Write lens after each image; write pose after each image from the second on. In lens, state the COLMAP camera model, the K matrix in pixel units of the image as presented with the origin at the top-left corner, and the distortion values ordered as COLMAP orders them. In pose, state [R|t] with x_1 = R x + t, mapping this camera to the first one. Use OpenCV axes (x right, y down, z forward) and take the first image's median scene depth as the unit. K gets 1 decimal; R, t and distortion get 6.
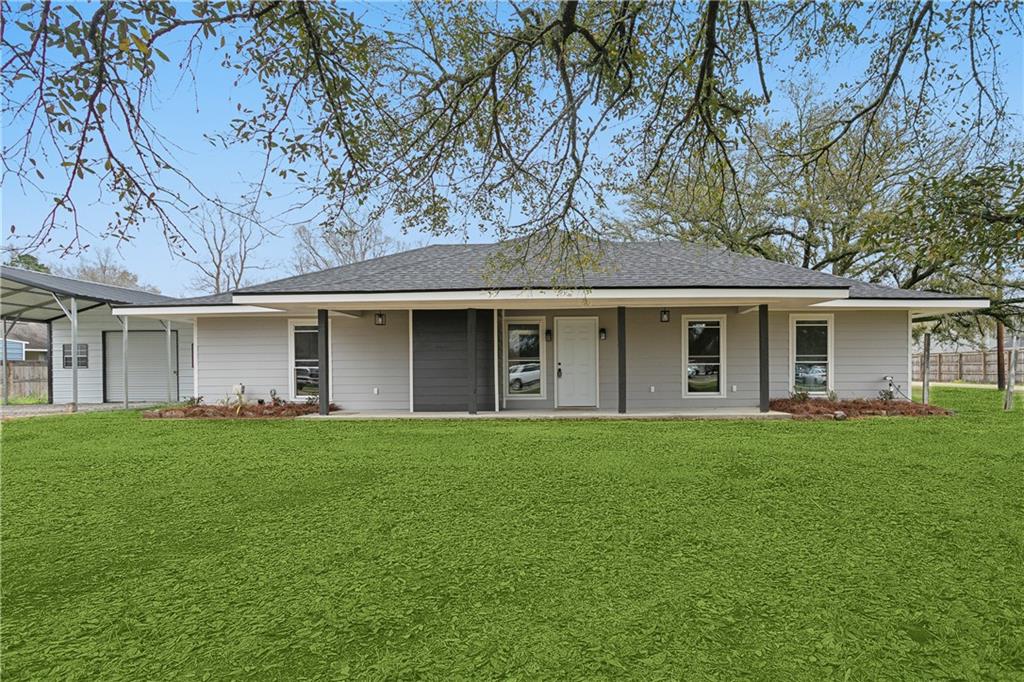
lens RADIAL K [[644.8, 0, 514.4], [0, 644.8, 345.8], [0, 0, 1]] dist [-0.009113, -0.000667]
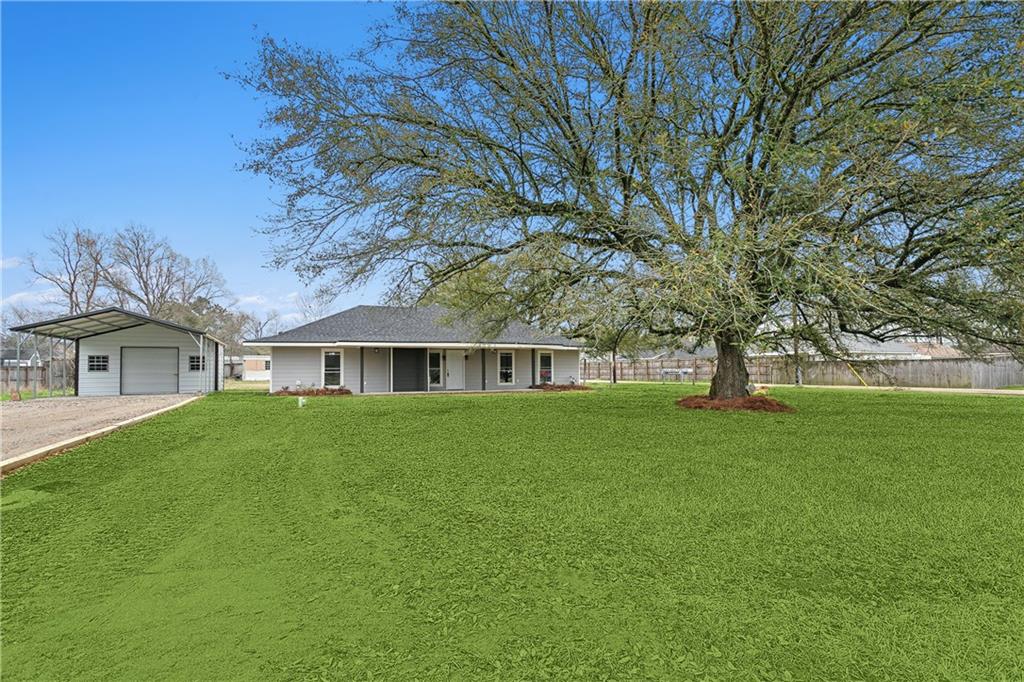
lens RADIAL K [[493.3, 0, 510.4], [0, 493.3, 344.0], [0, 0, 1]] dist [0.000205, 0.002363]
pose [[0.909030, 0.025568, 0.415946, -0.458567], [-0.017652, 0.999583, -0.022866, -0.030574], [-0.416357, 0.013443, 0.909102, -0.681478]]
